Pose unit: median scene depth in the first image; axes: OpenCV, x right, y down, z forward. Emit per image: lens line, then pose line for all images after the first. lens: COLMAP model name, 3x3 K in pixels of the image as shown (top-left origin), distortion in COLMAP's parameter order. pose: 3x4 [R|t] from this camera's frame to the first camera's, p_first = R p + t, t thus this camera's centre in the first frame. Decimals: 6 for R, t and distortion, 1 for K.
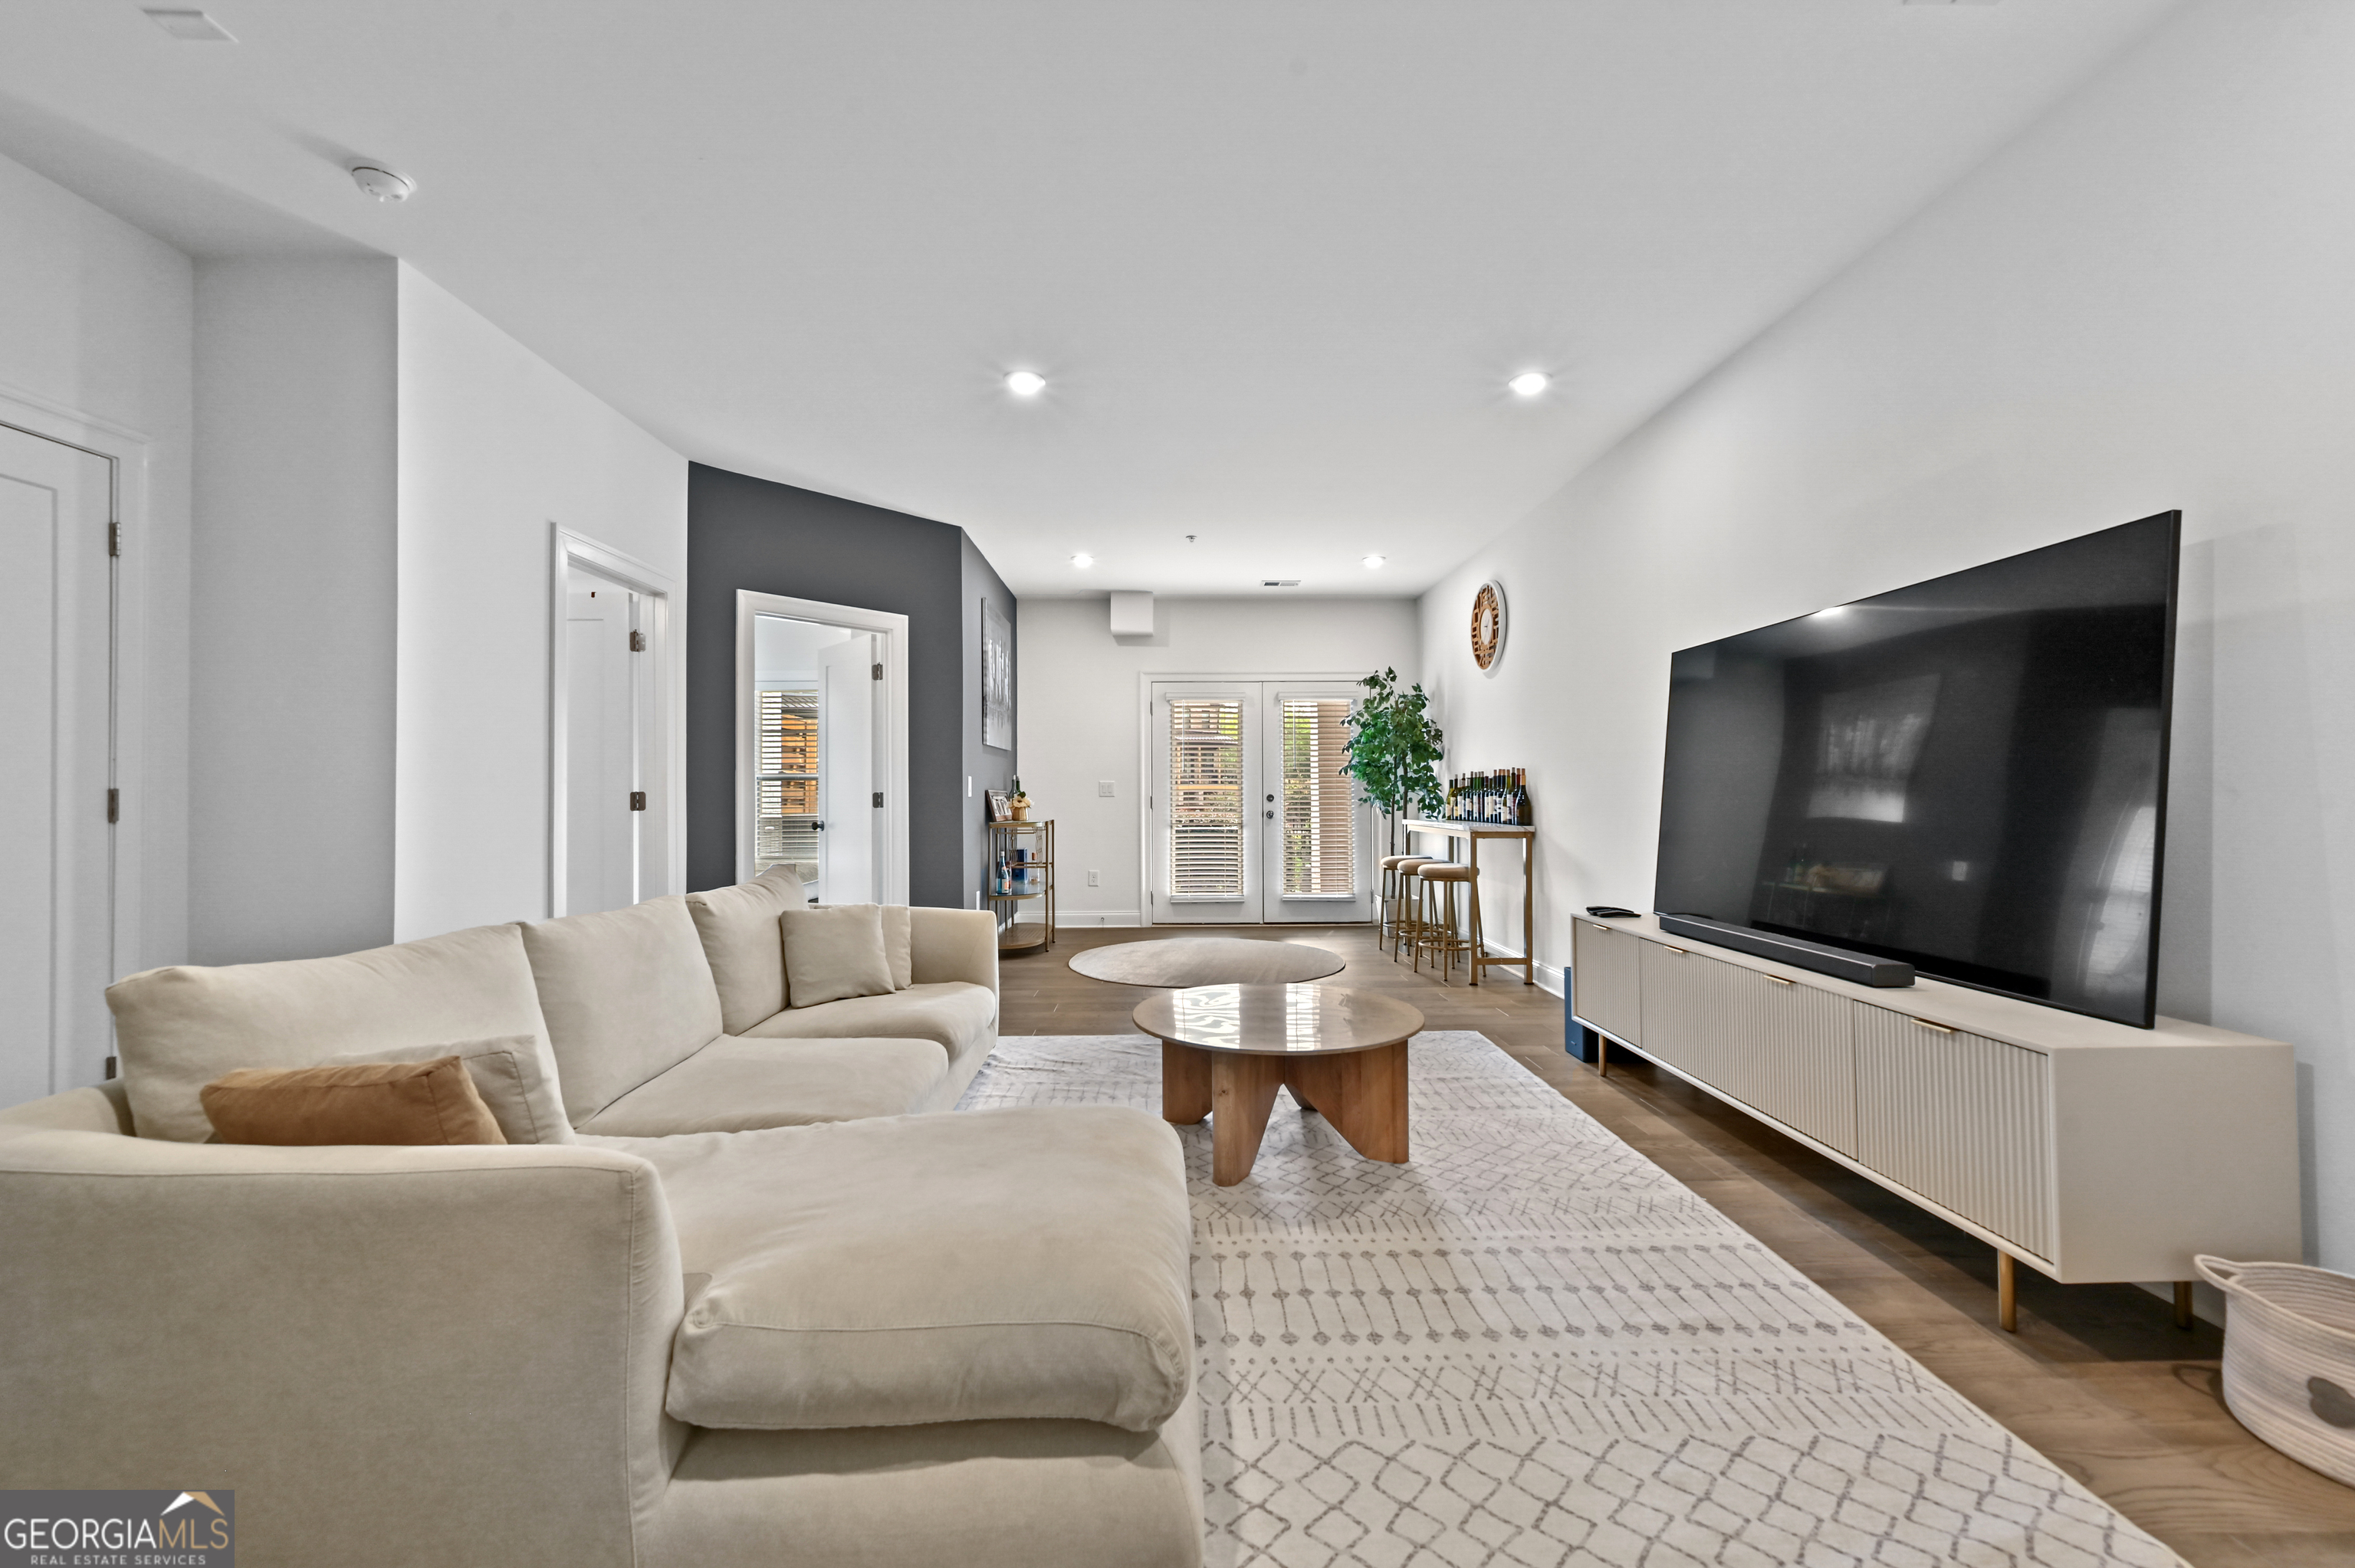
lens RADIAL K [[933.6, 0, 1175.6], [0, 933.6, 781.3], [0, 0, 1]] dist [-0.000650, 0.000237]
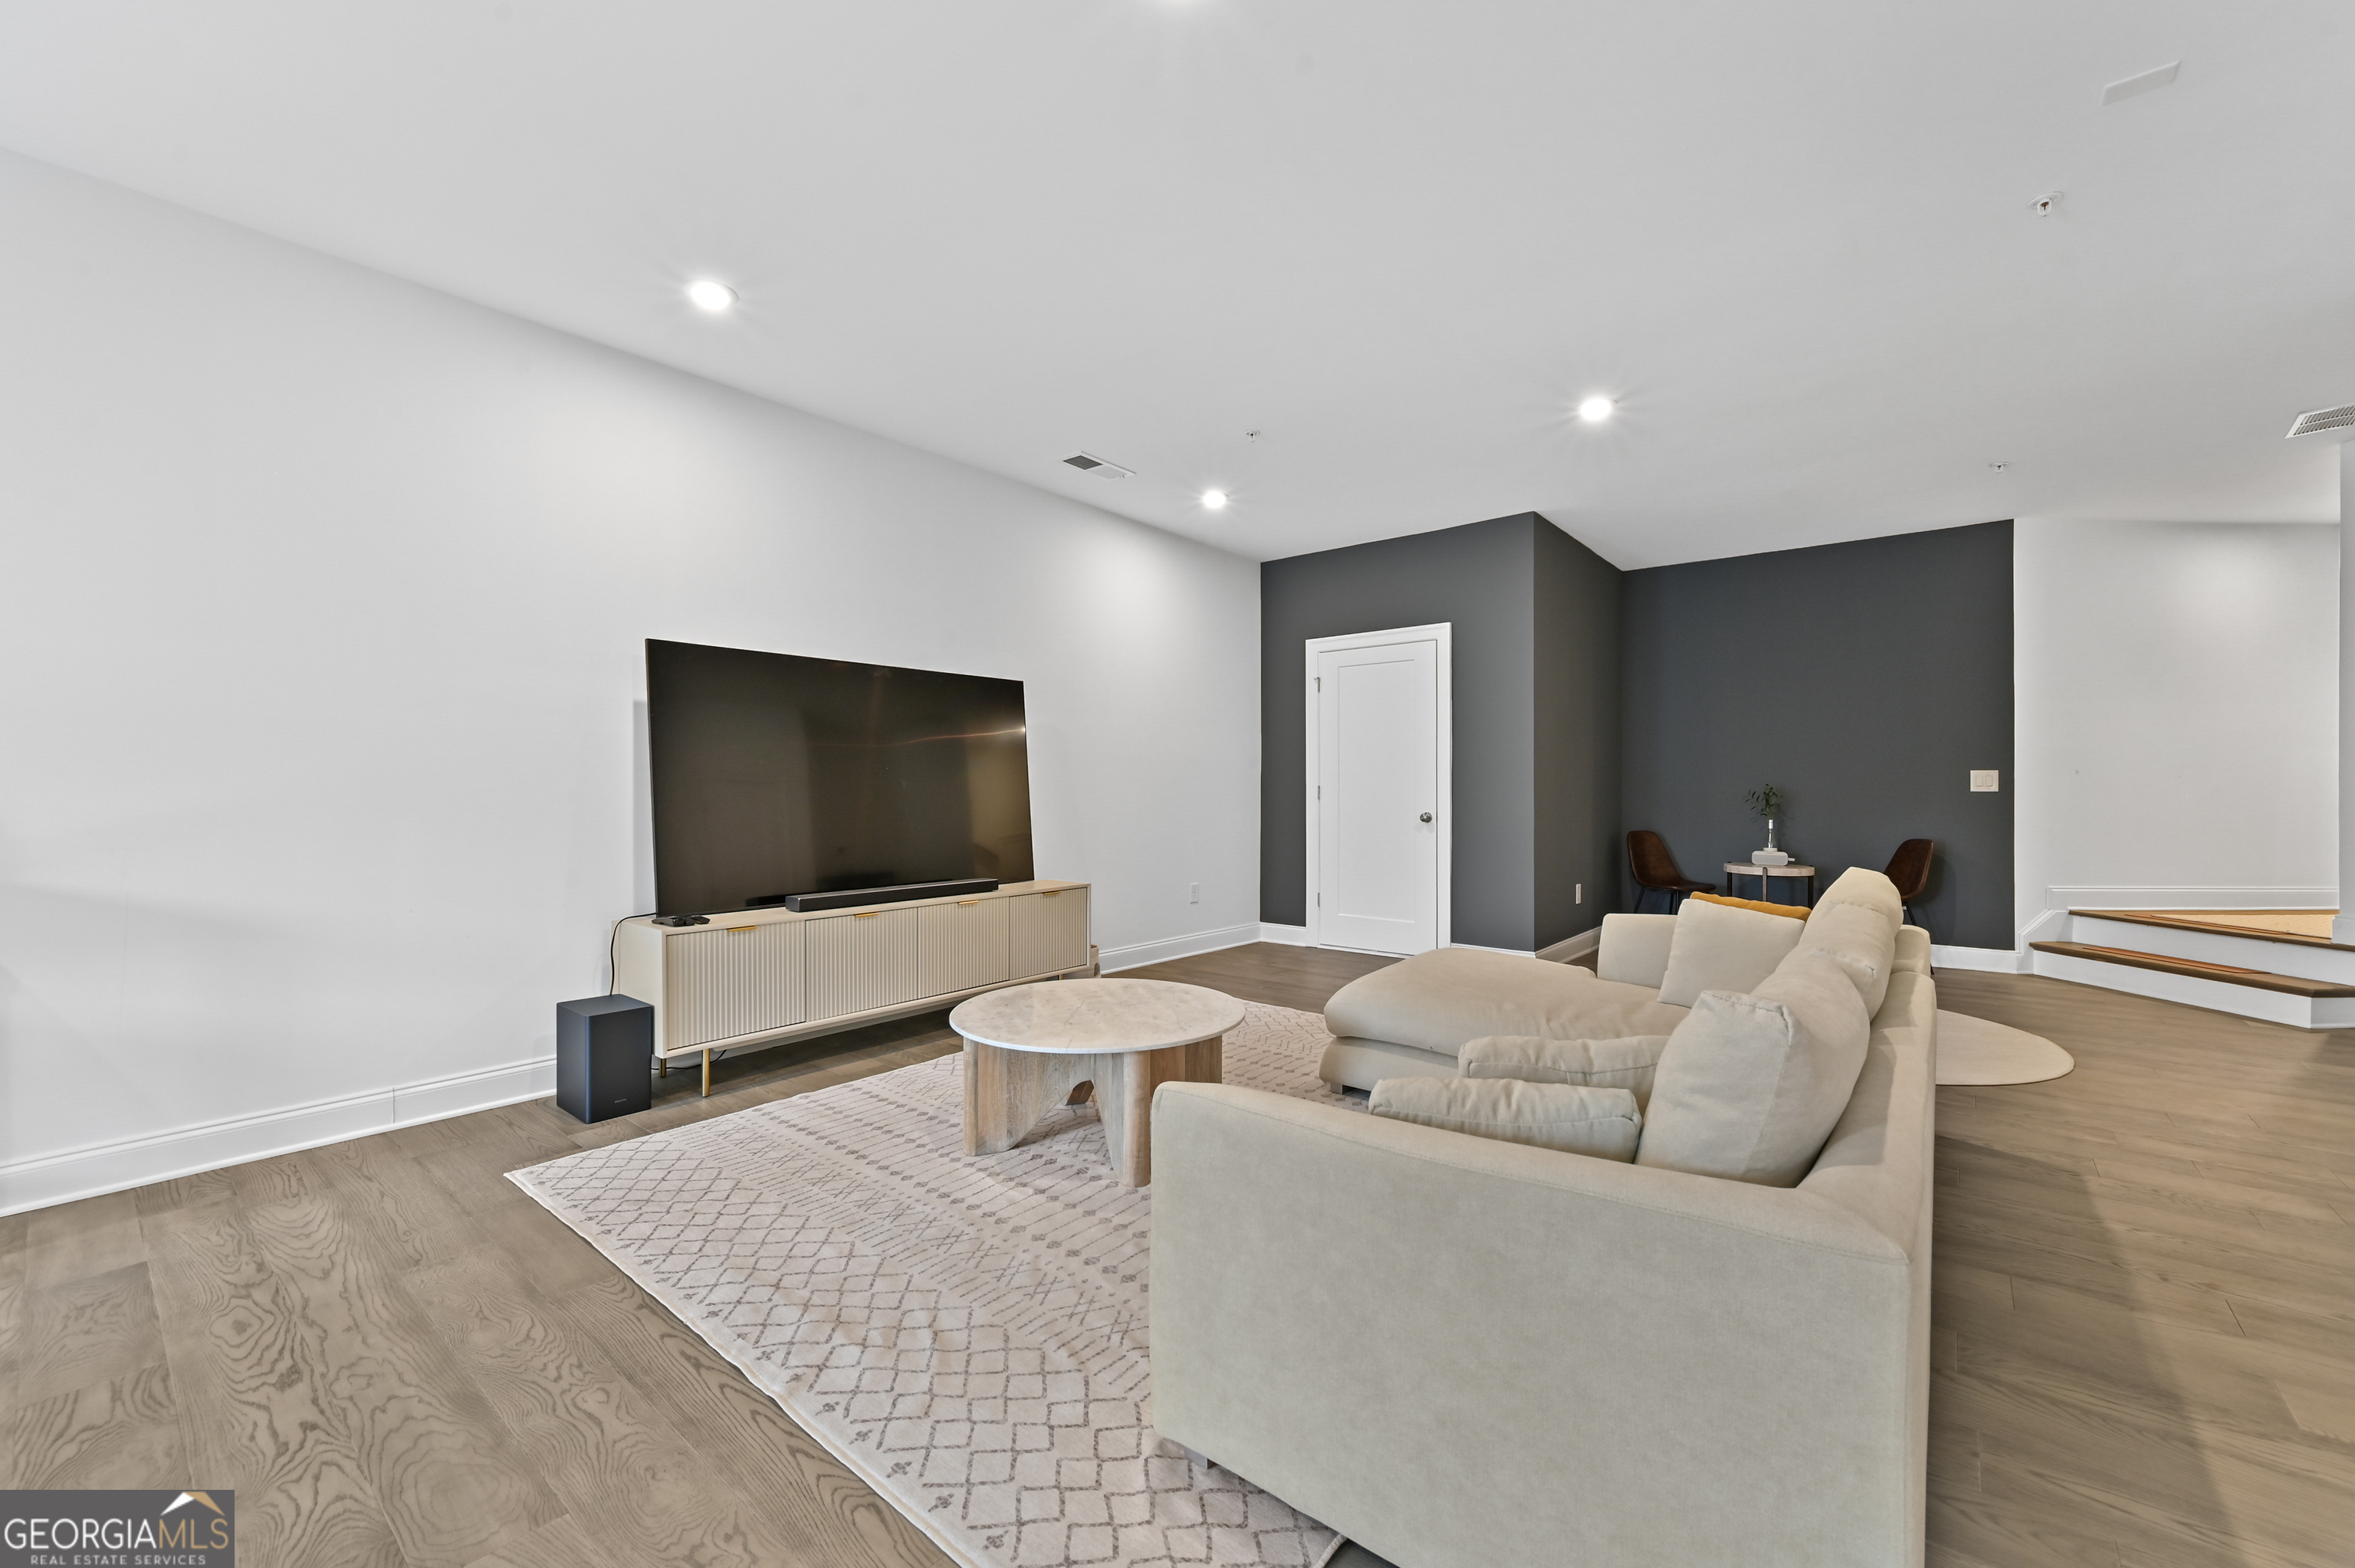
lens RADIAL K [[933.6, 0, 1177.9], [0, 933.6, 788.1], [0, 0, 1]] dist [-0.000650, 0.000237]
pose [[-0.763001, 0.012645, 0.646274, -0.279755], [-0.001347, 0.999775, -0.021152, 0.018145], [-0.646396, -0.017010, -0.762812, 0.802234]]
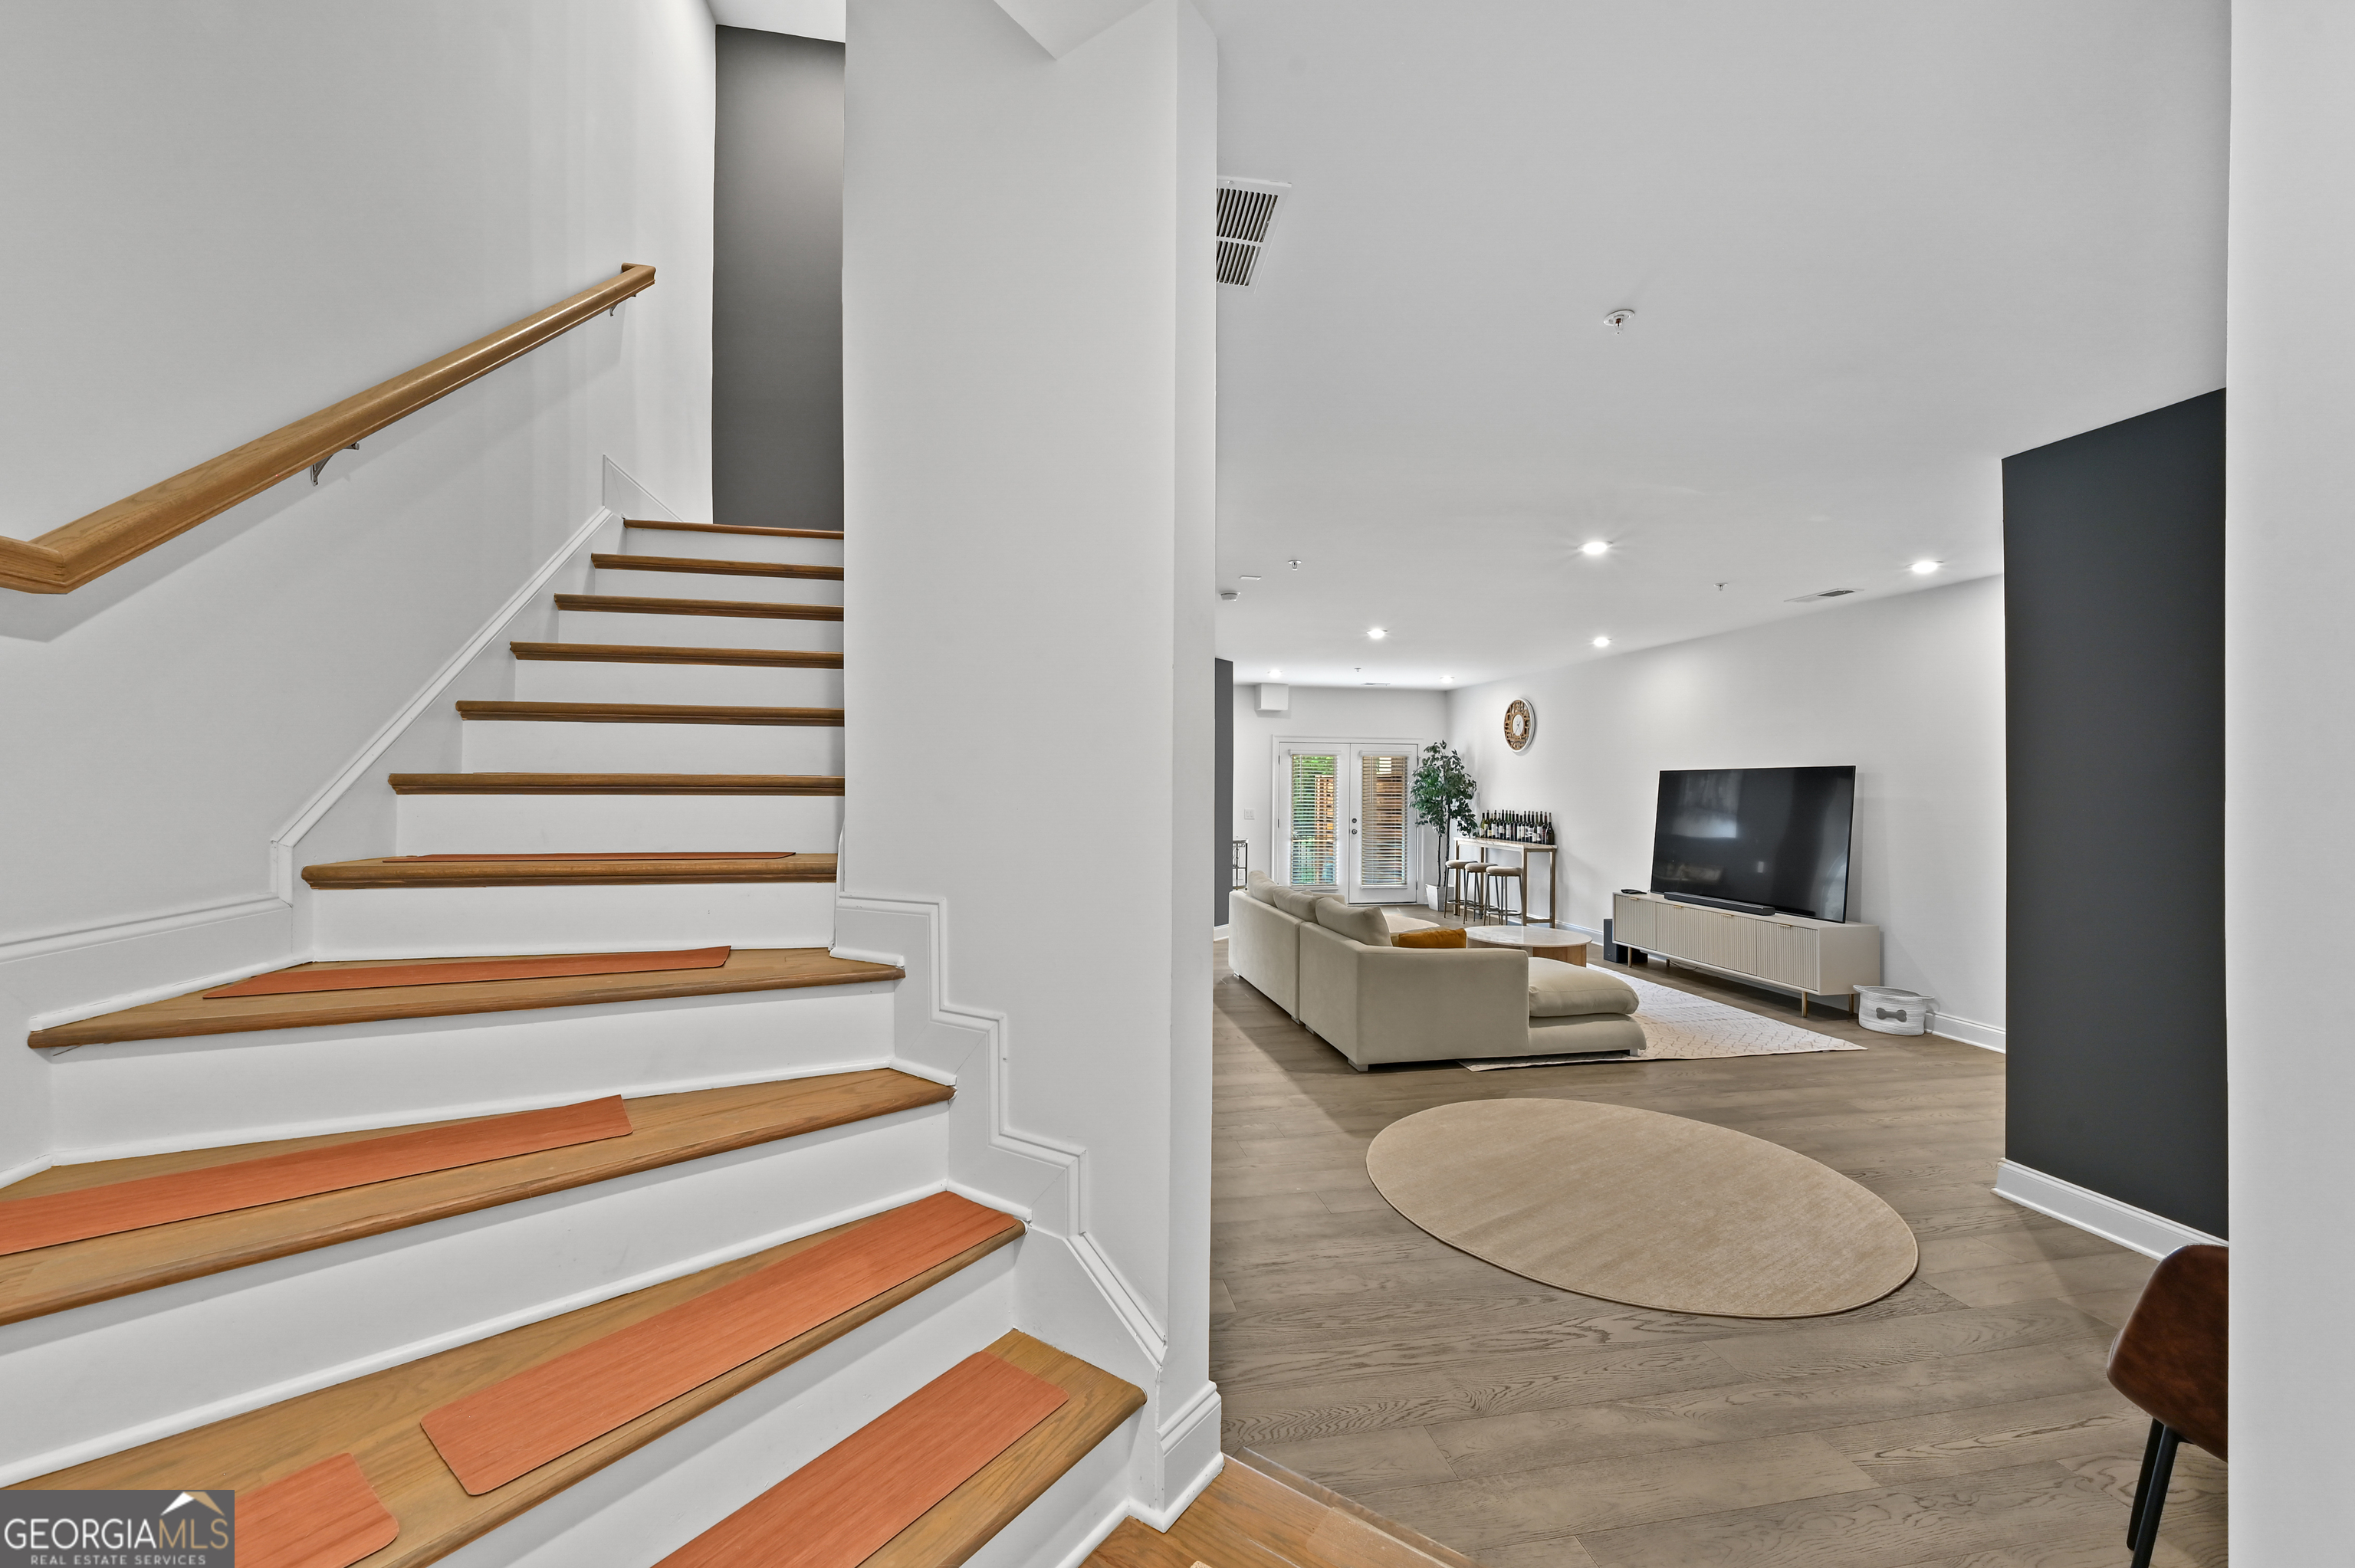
lens RADIAL K [[933.6, 0, 1186.3], [0, 933.6, 788.8], [0, 0, 1]] dist [-0.000650, 0.000237]
pose [[0.982998, 0.012399, 0.183199, -0.545749], [-0.015855, 0.999723, 0.017415, -0.068165], [-0.182932, -0.020023, 0.982922, -0.534627]]
